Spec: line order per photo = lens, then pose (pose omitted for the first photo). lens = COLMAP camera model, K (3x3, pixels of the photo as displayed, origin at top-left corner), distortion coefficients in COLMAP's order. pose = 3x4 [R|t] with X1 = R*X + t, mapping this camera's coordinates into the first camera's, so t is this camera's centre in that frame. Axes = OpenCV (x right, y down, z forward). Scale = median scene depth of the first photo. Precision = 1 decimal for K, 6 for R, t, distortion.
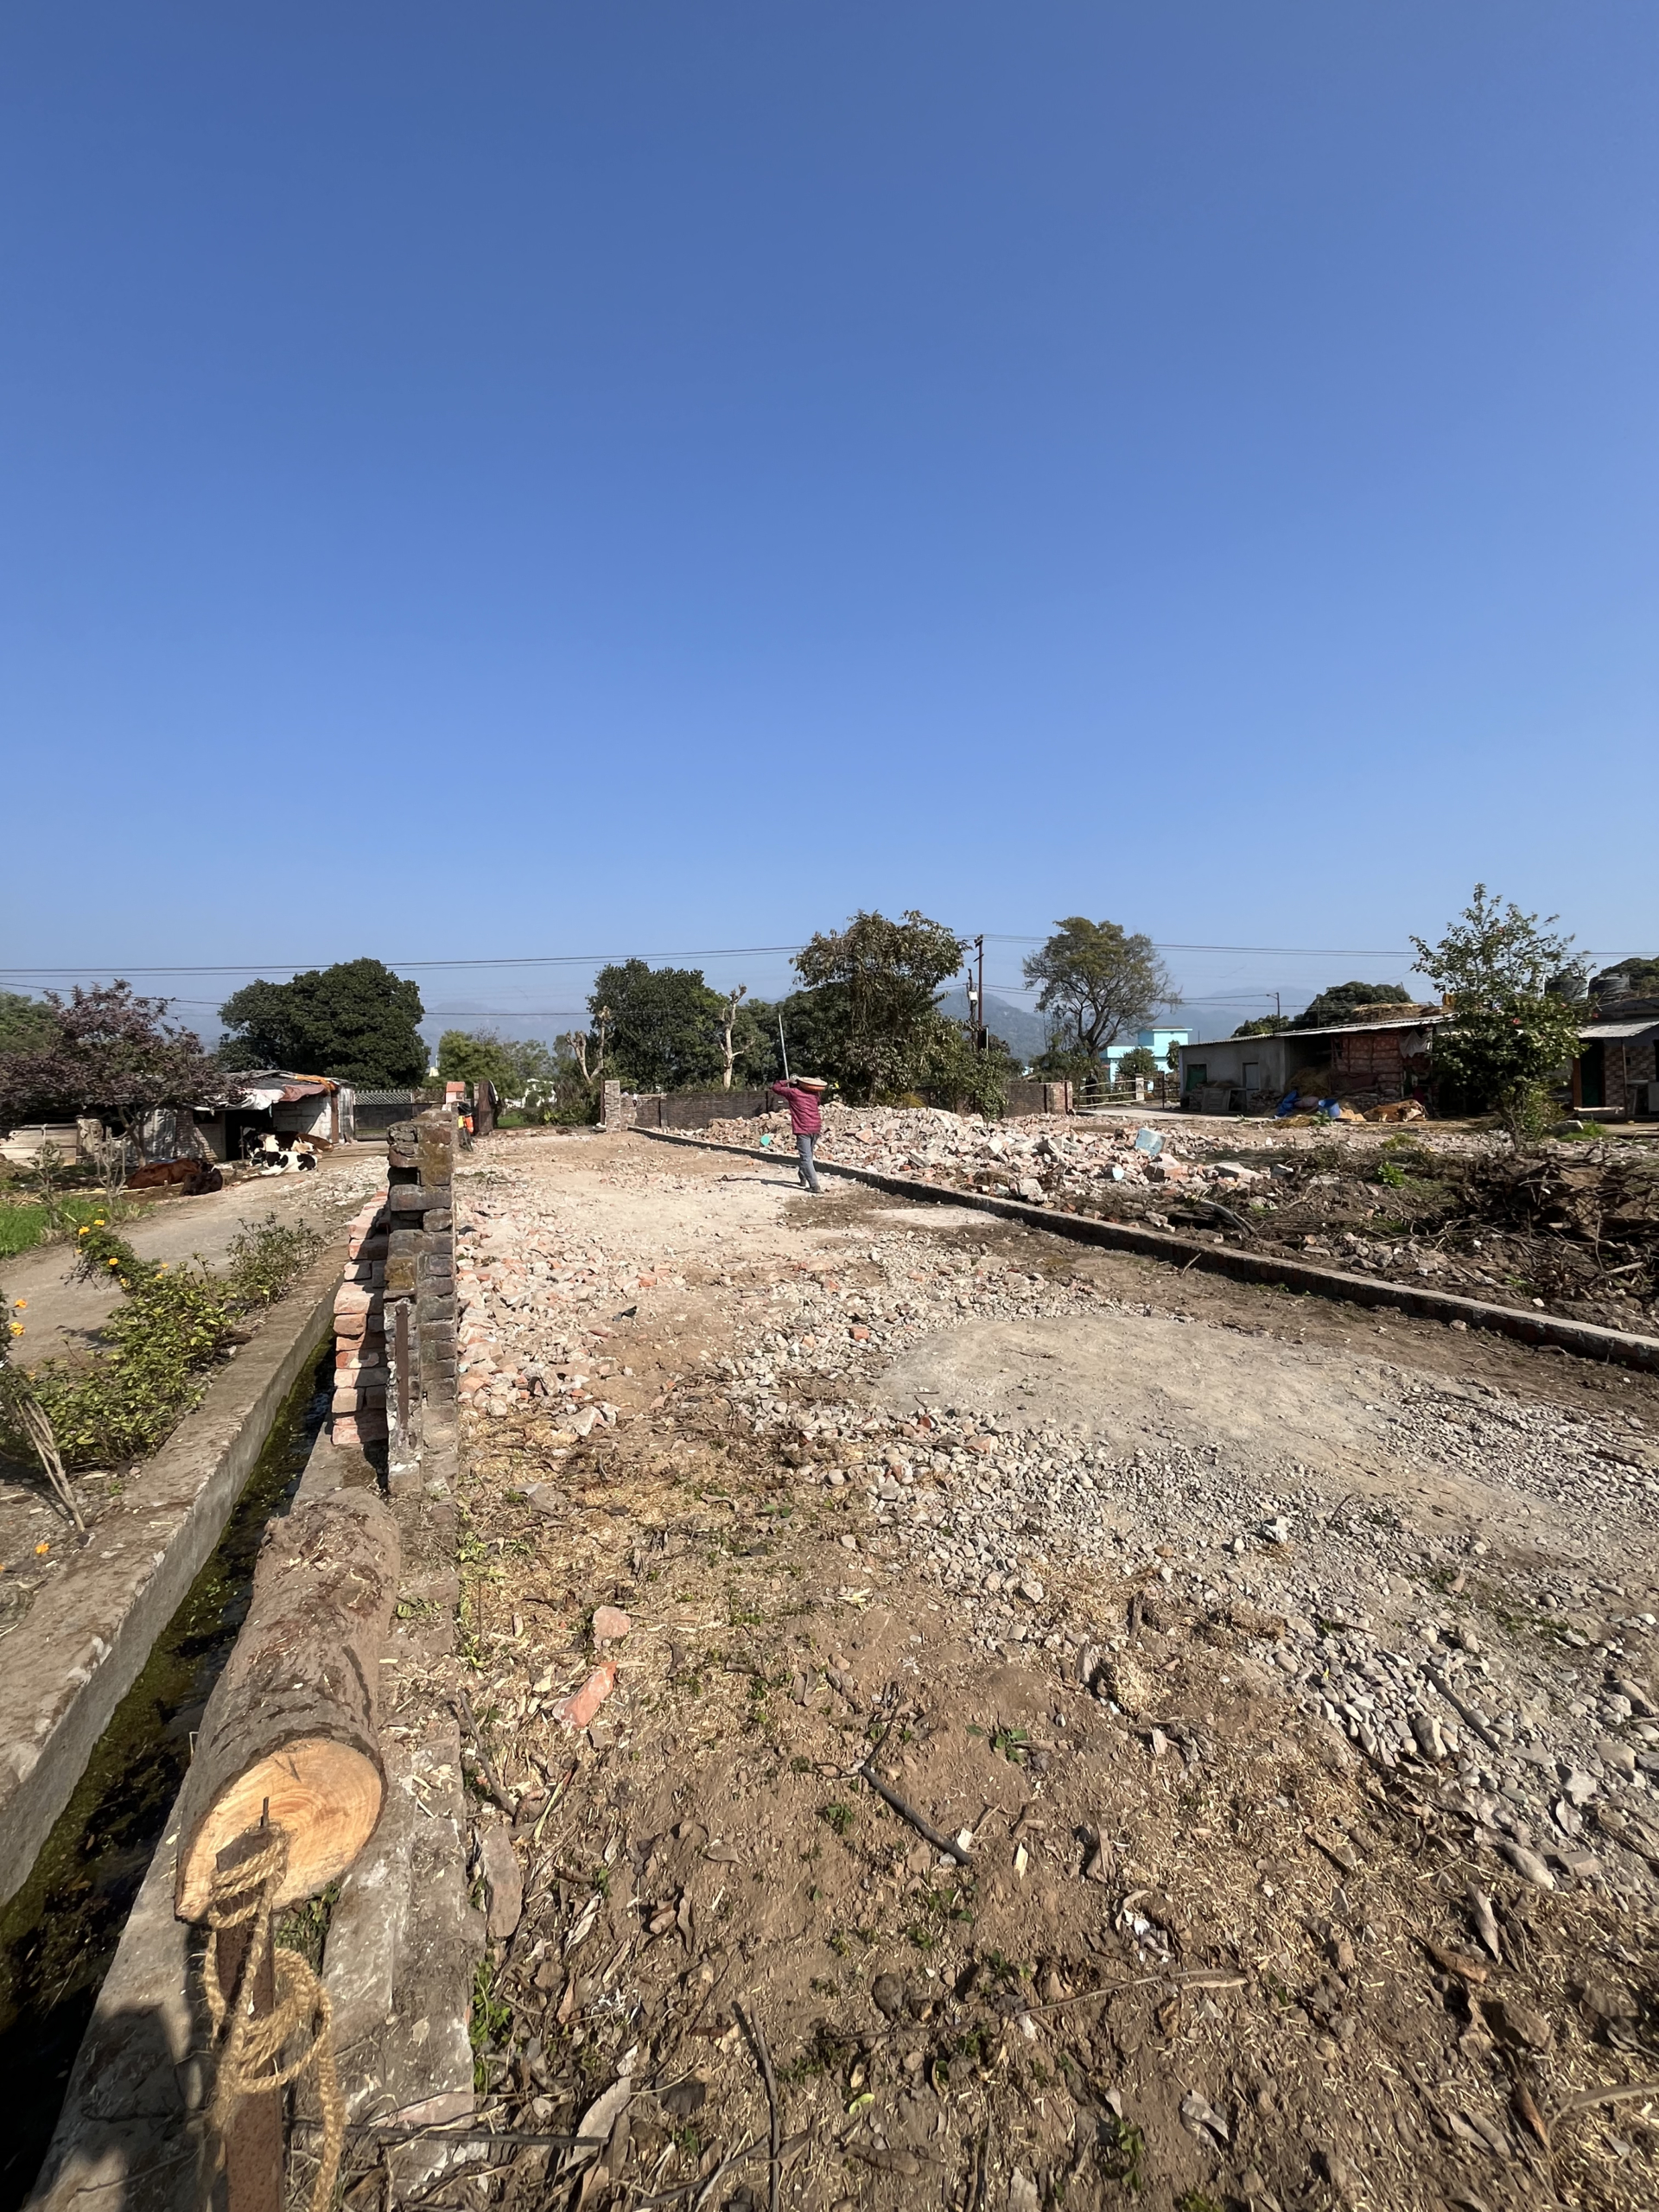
lens RADIAL K [[893.3, 0, 829.5], [0, 893.3, 1106.0], [0, 0, 1]] dist [-0.002337, 0.000020]
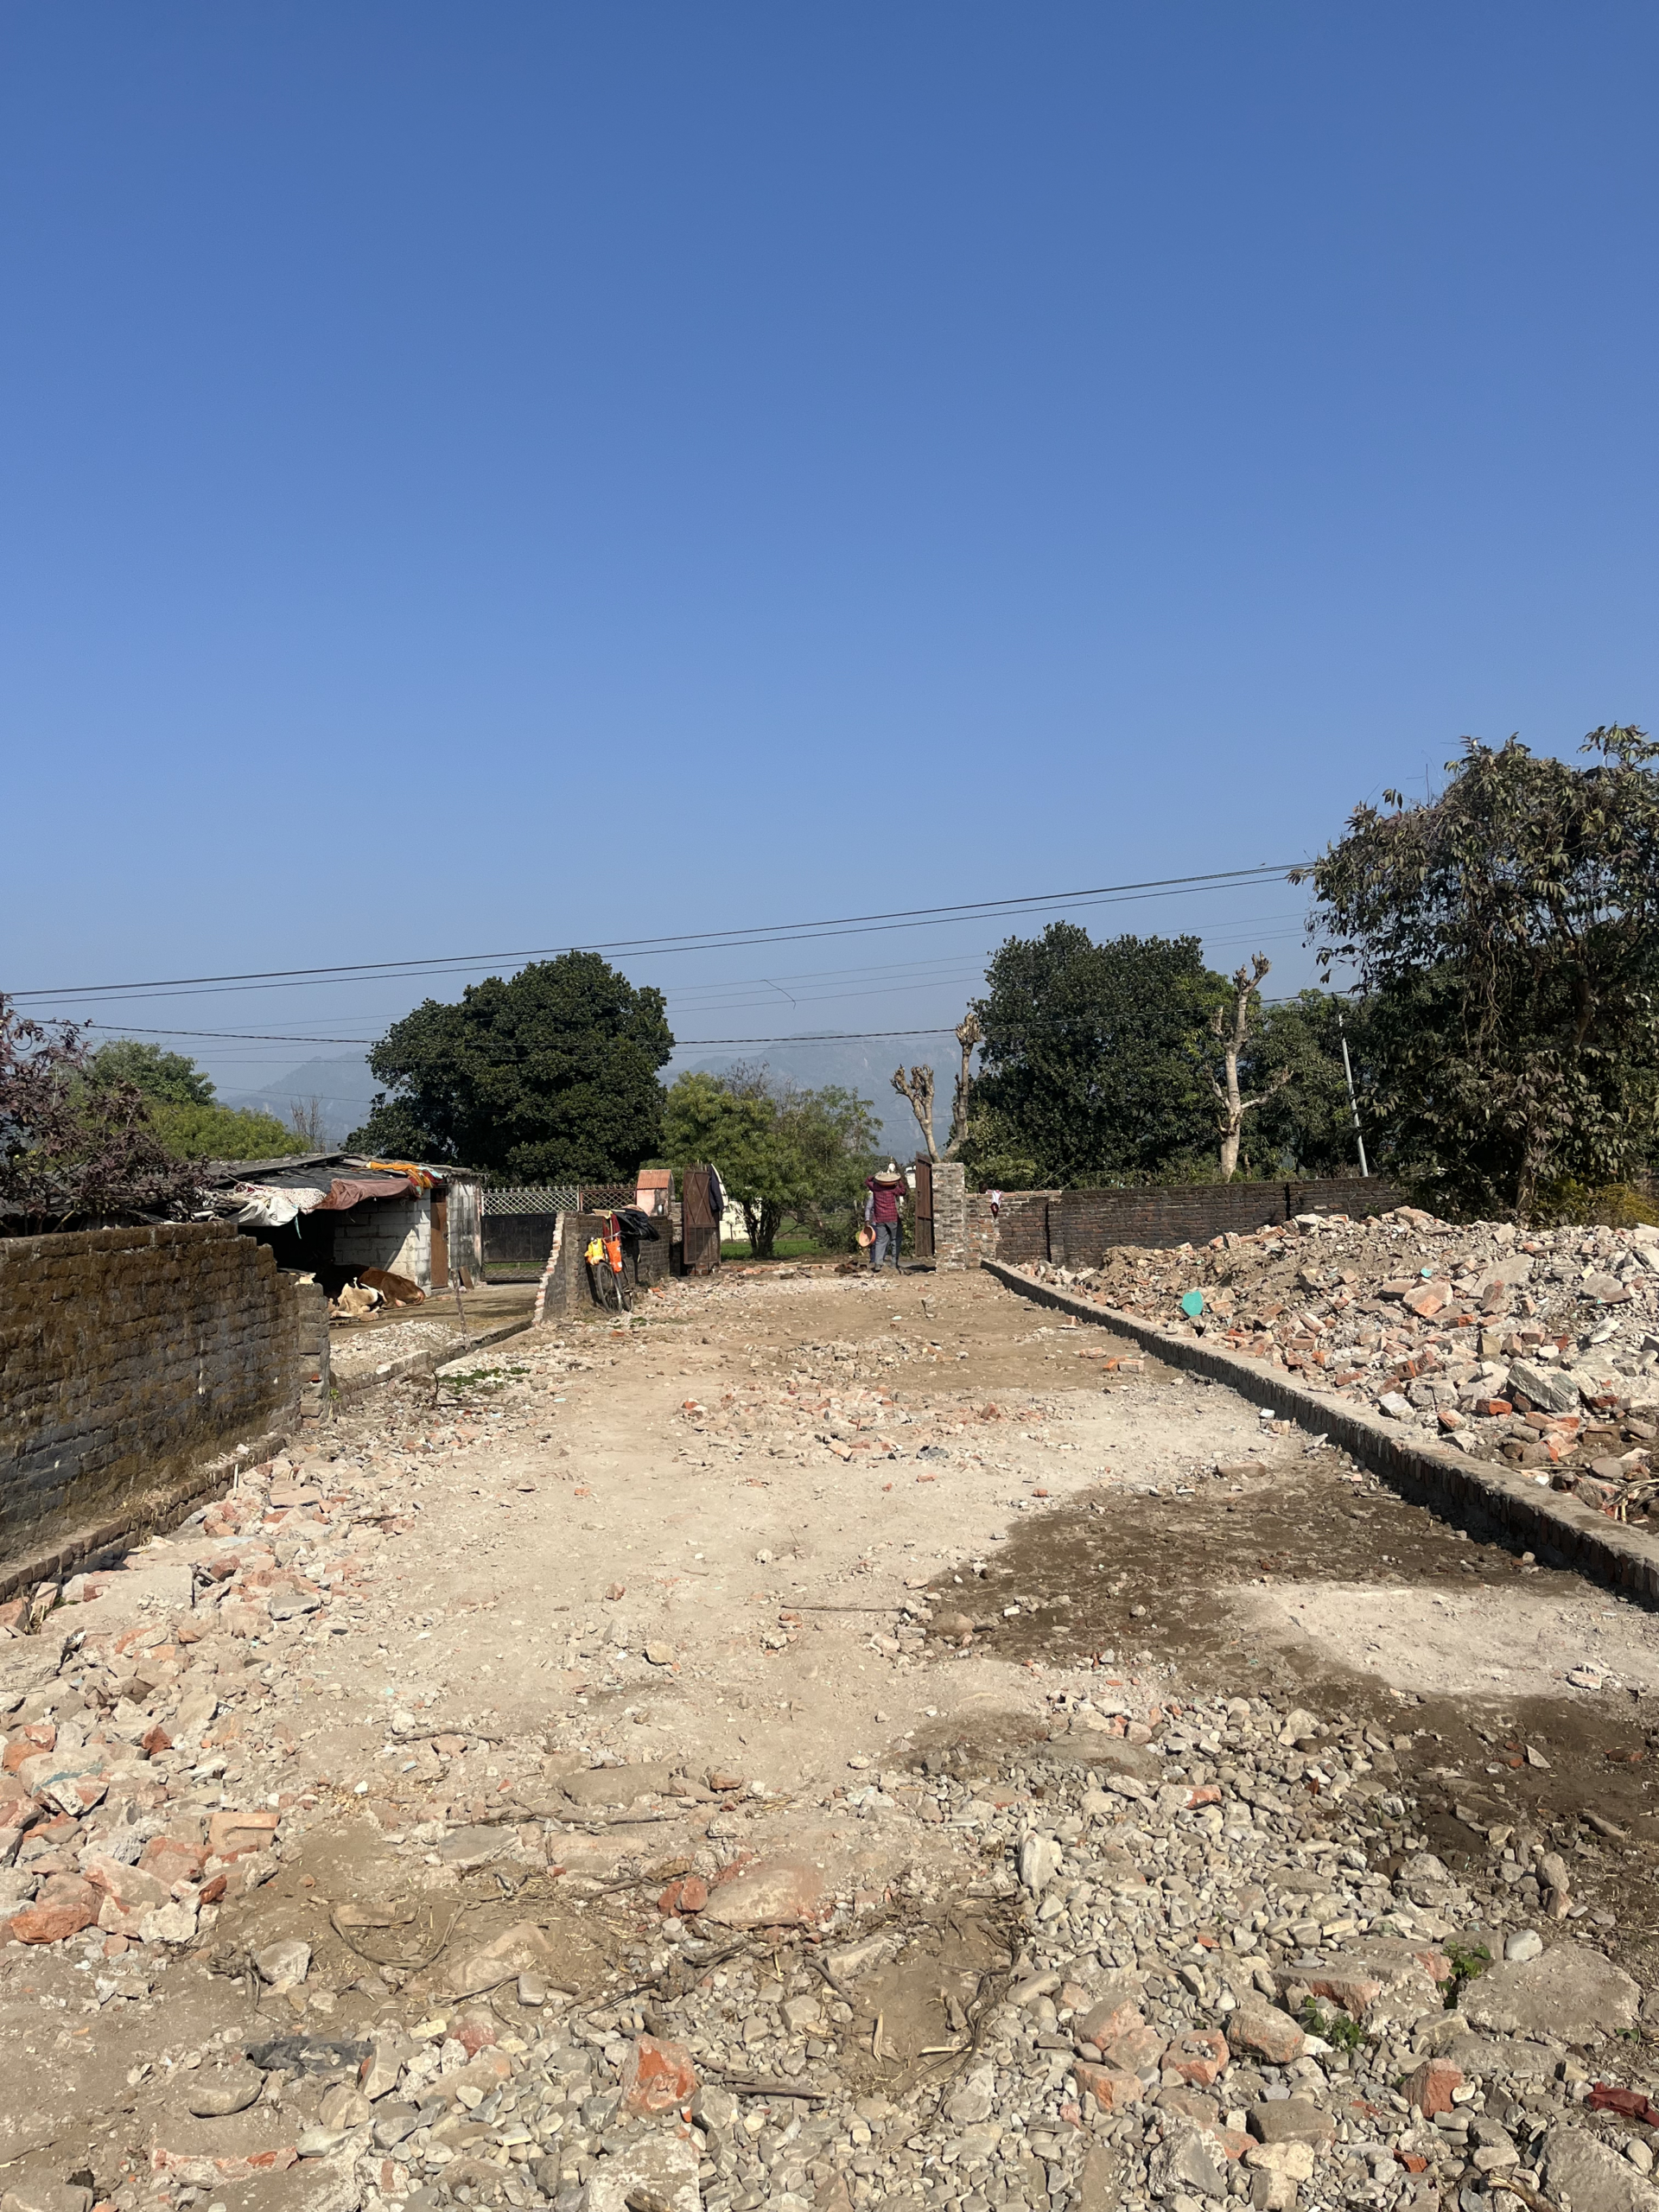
lens RADIAL K [[1677.0, 0, 829.5], [0, 1677.0, 1106.0], [0, 0, 1]] dist [0.051387, 0.000084]
pose [[0.920944, -0.026460, -0.388797, 0.035939], [0.001739, 0.997961, -0.063798, -0.001353], [0.389692, 0.058078, 0.919112, 0.103483]]
